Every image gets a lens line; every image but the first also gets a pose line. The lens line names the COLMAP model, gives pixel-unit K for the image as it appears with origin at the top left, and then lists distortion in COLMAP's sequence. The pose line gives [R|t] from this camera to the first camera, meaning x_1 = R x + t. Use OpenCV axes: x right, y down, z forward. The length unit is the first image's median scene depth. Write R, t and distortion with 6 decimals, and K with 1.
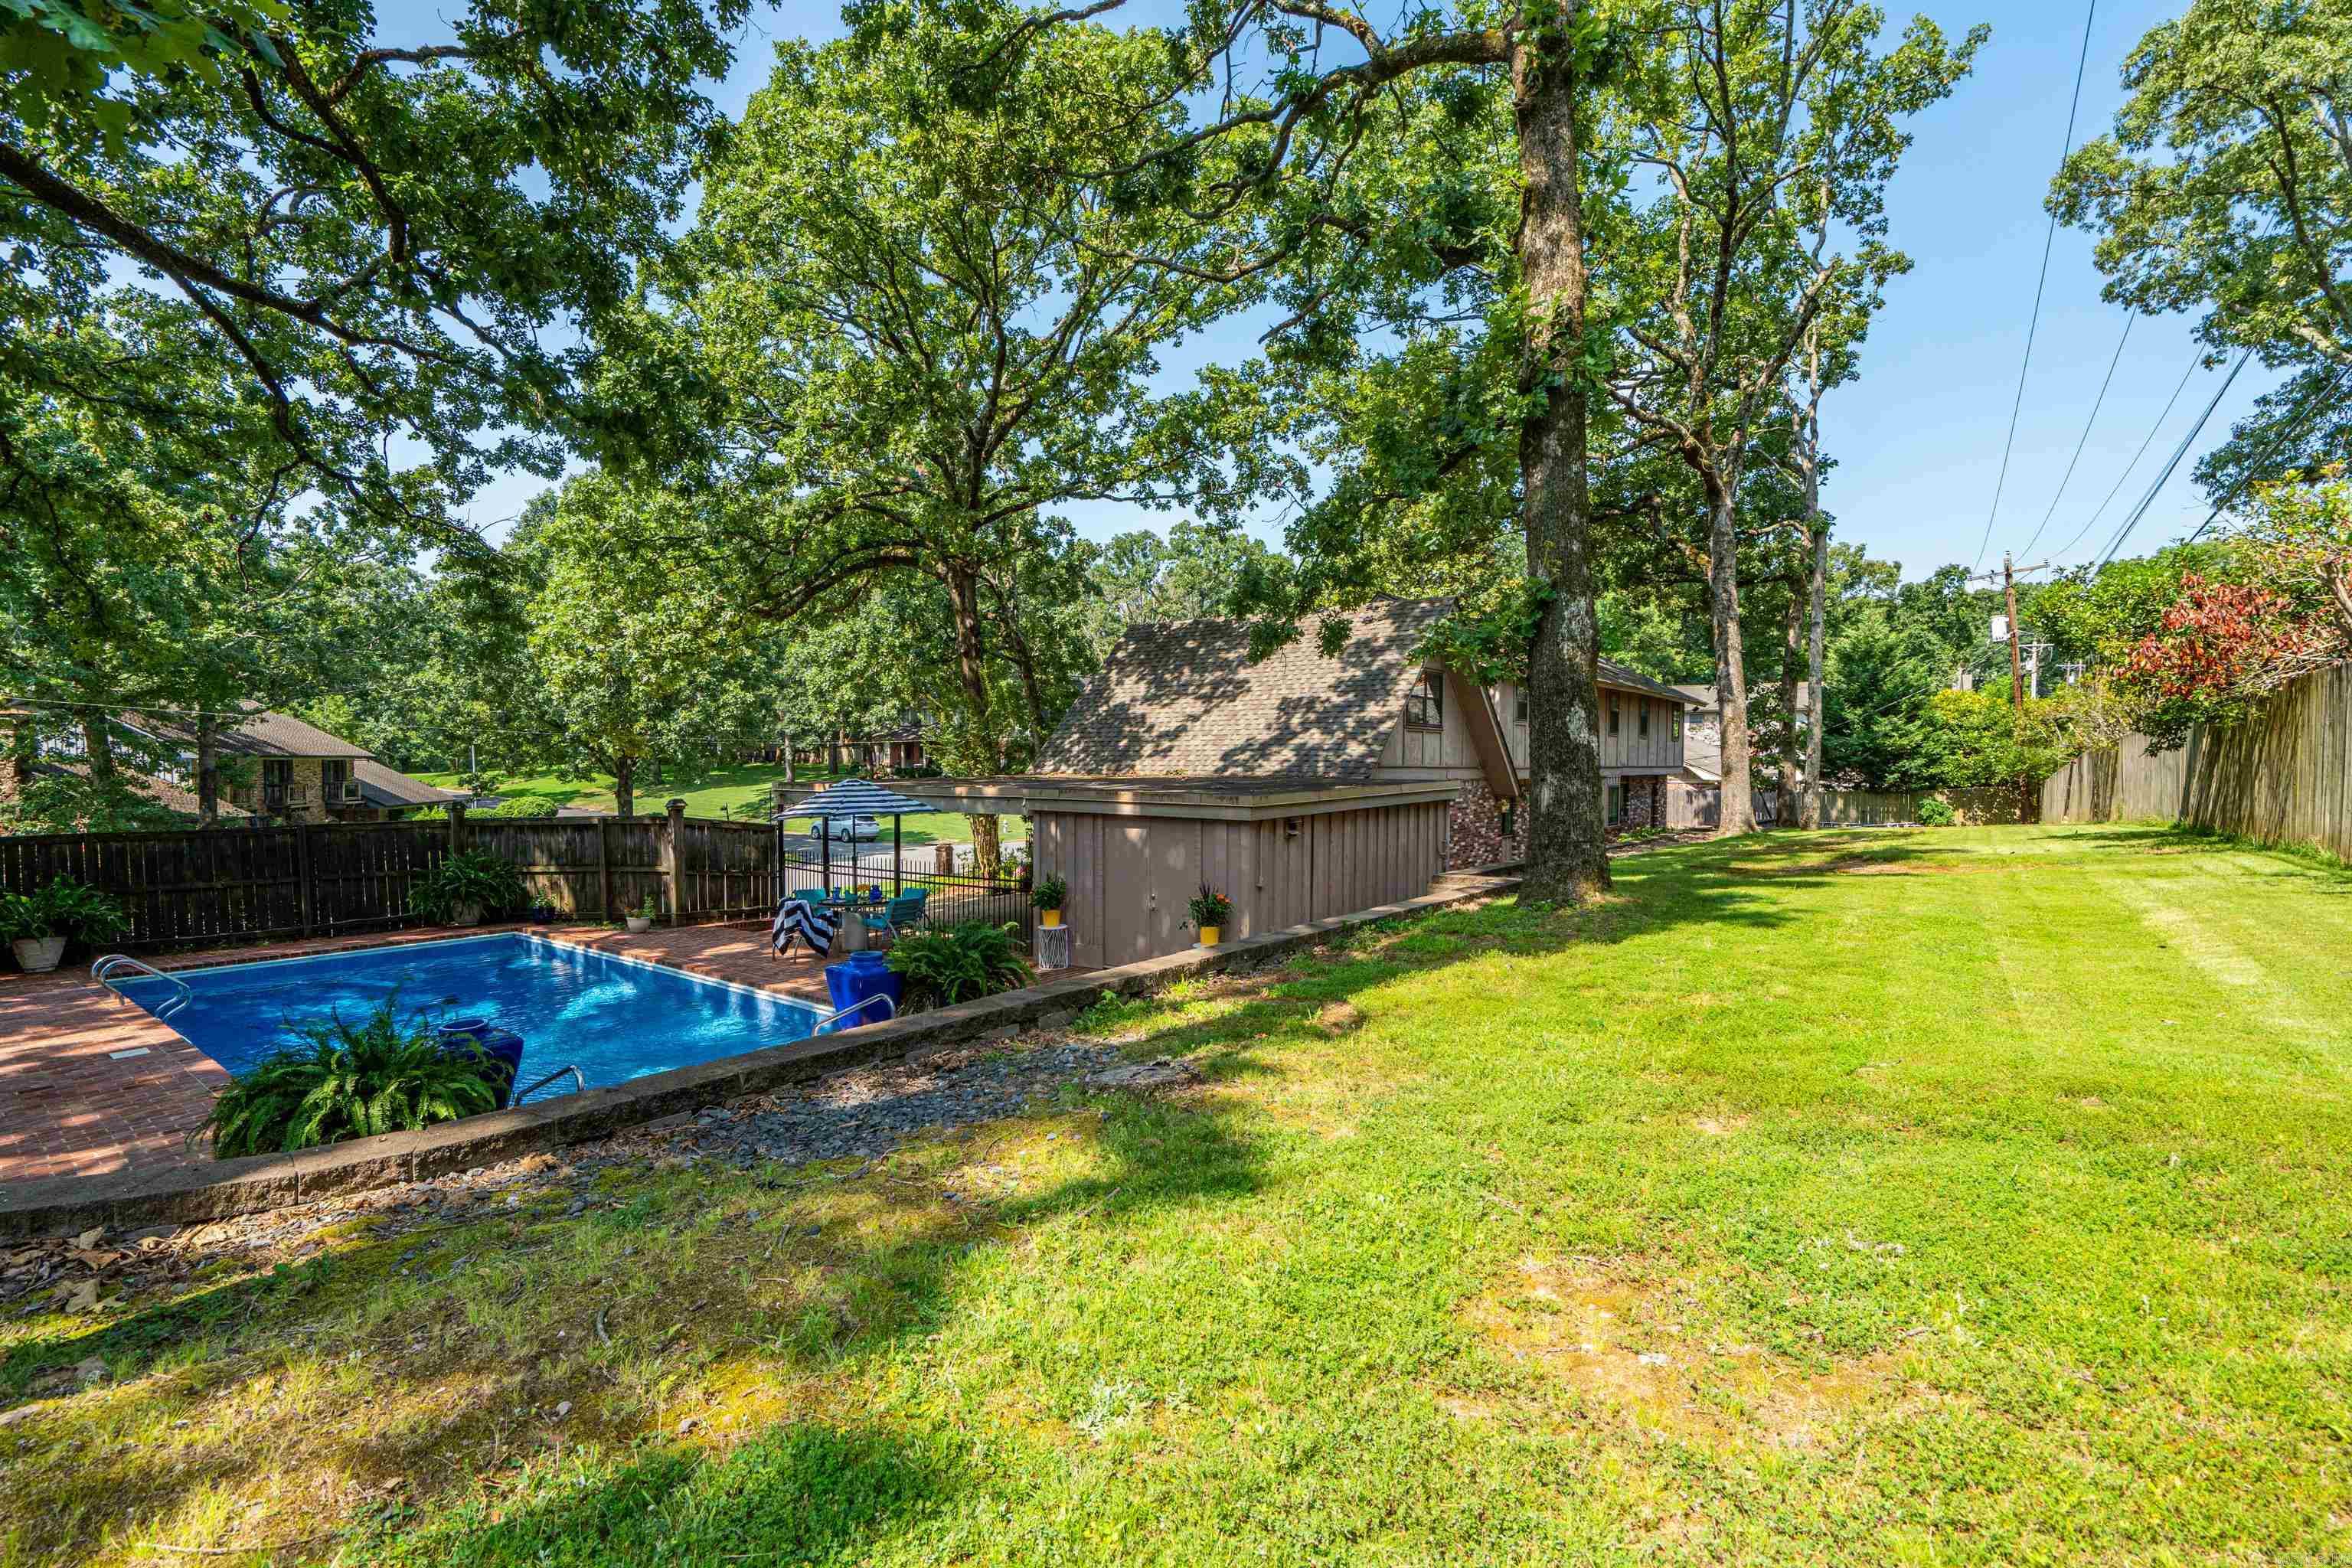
lens RADIAL K [[1092.0, 0, 1073.6], [0, 1092.0, 799.3], [0, 0, 1]] dist [0.036962, 0.002295]
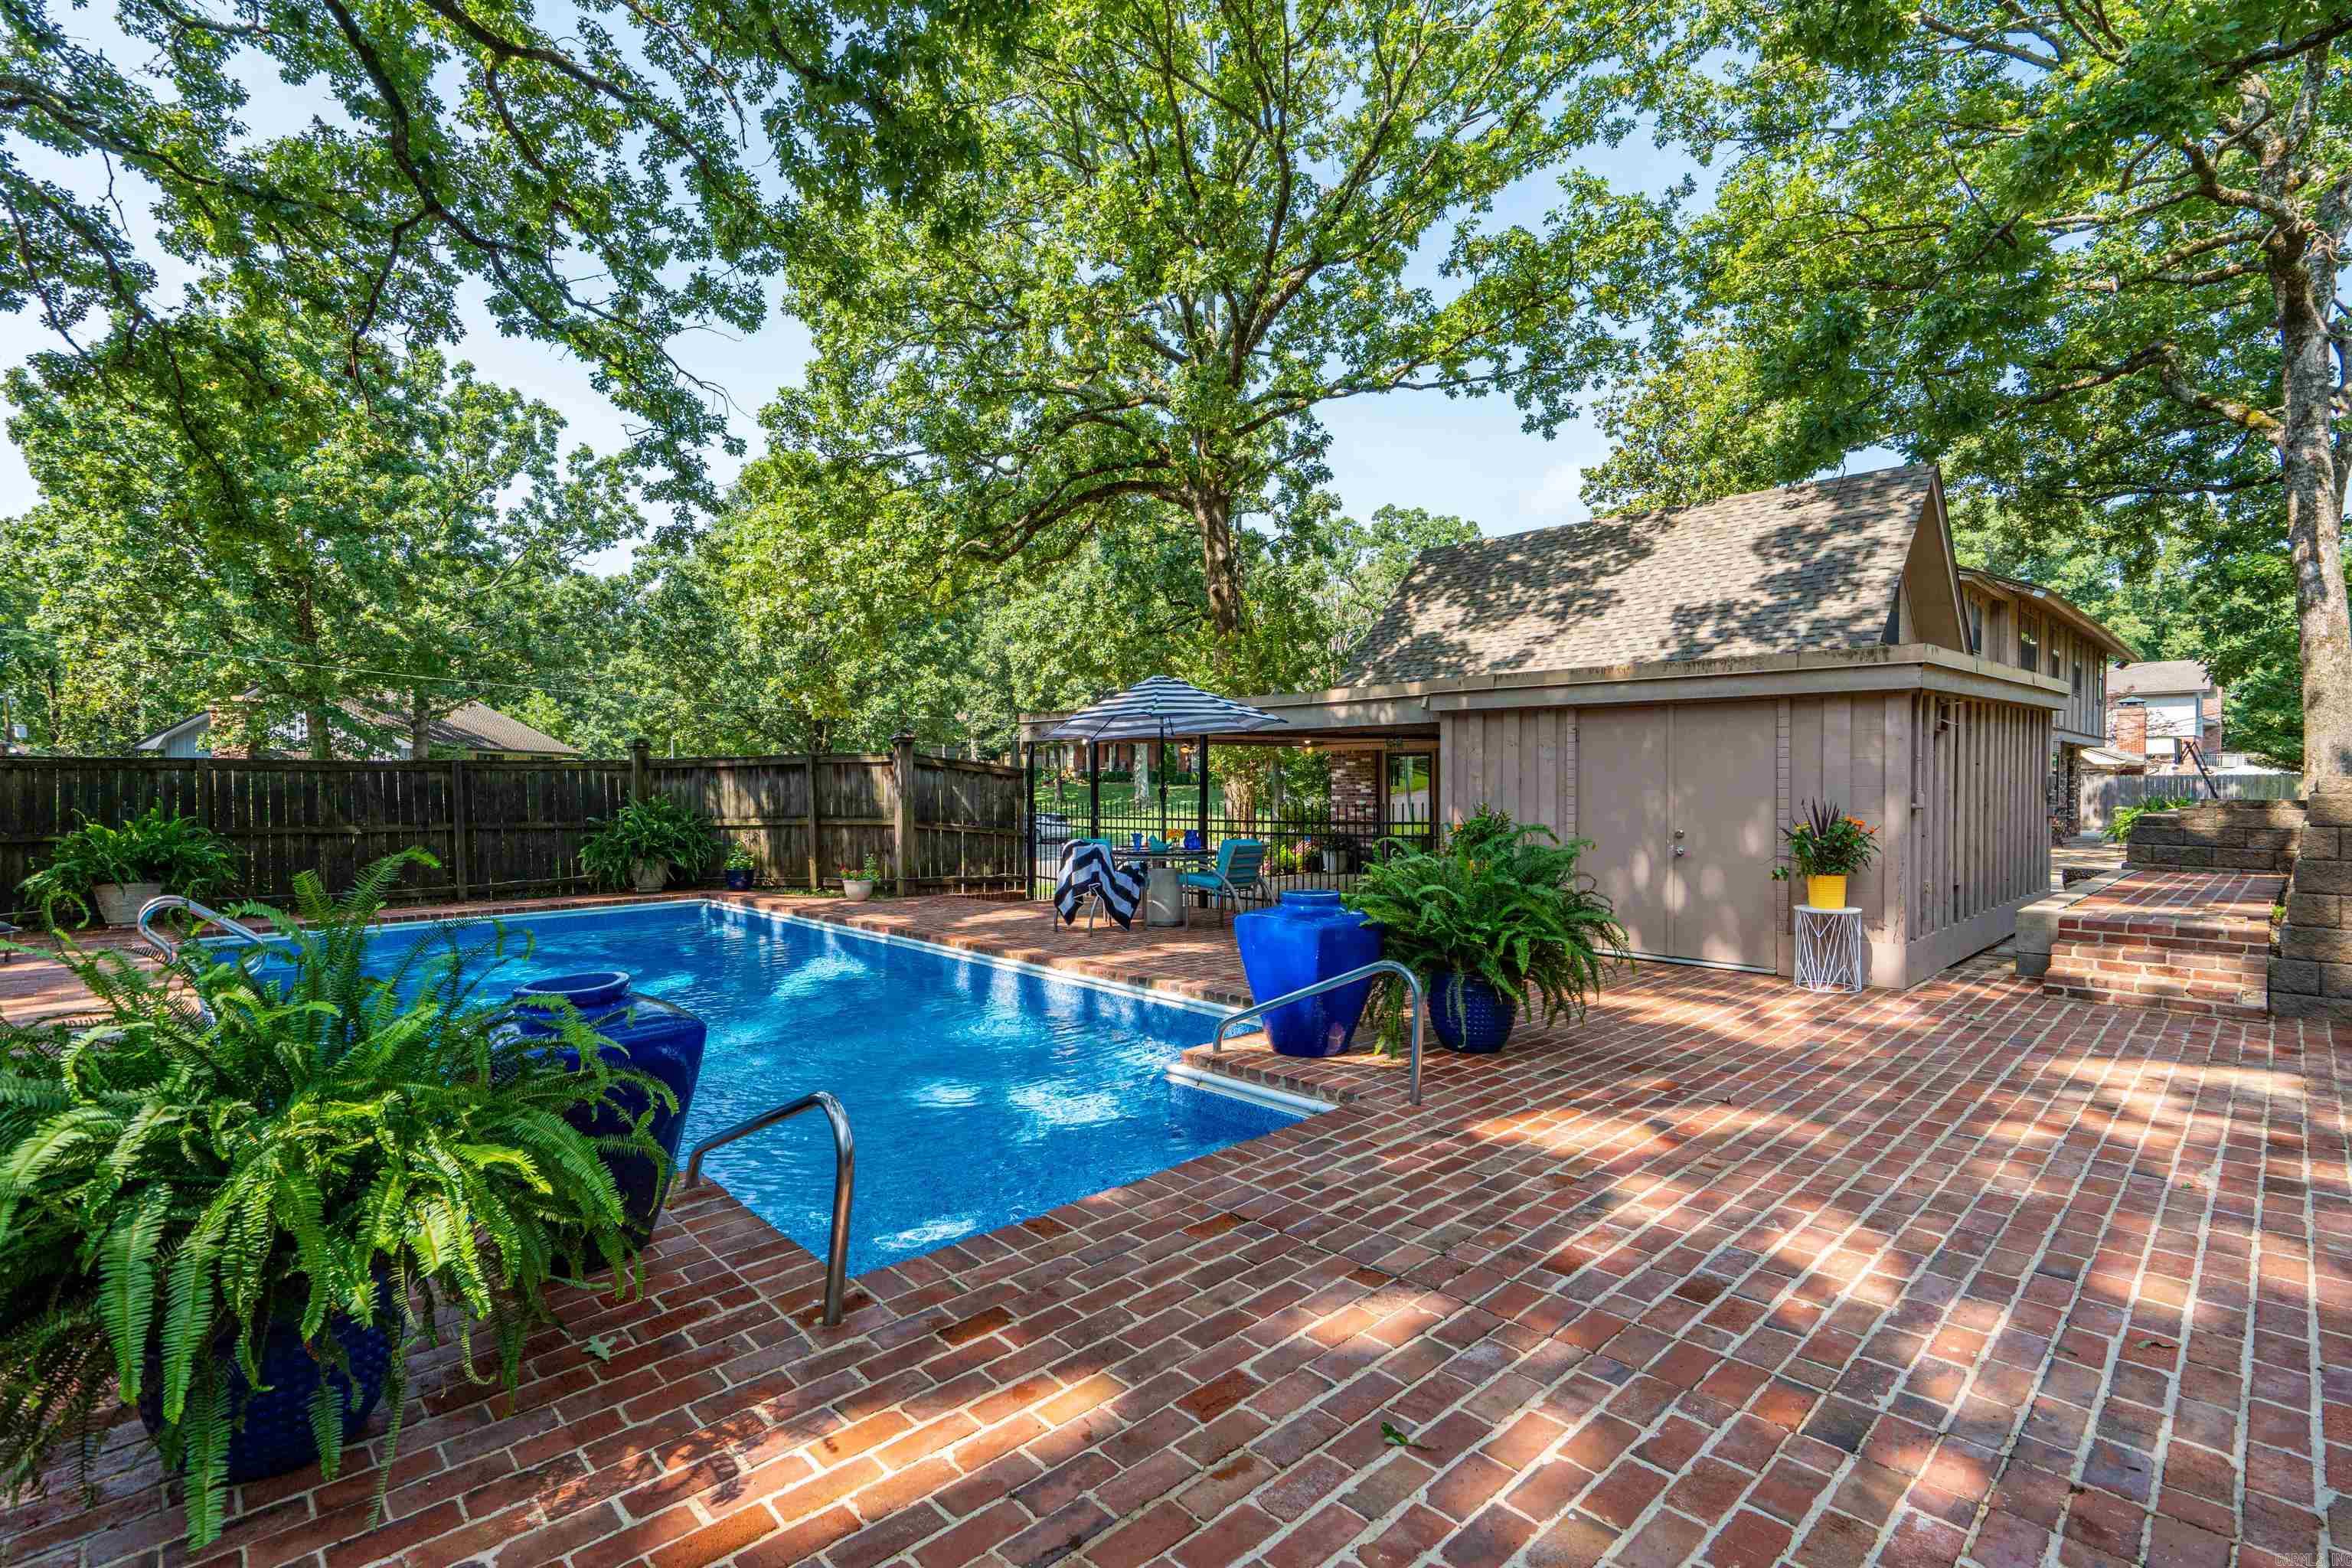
lens RADIAL K [[1059.1, 0, 1132.3], [0, 1059.1, 797.8], [0, 0, 1]] dist [0.000661, -0.001493]
pose [[0.995711, -0.002686, -0.092476, -0.099153], [0.001083, 0.999849, -0.017372, 0.044604], [0.092509, 0.017198, 0.995563, 0.207243]]
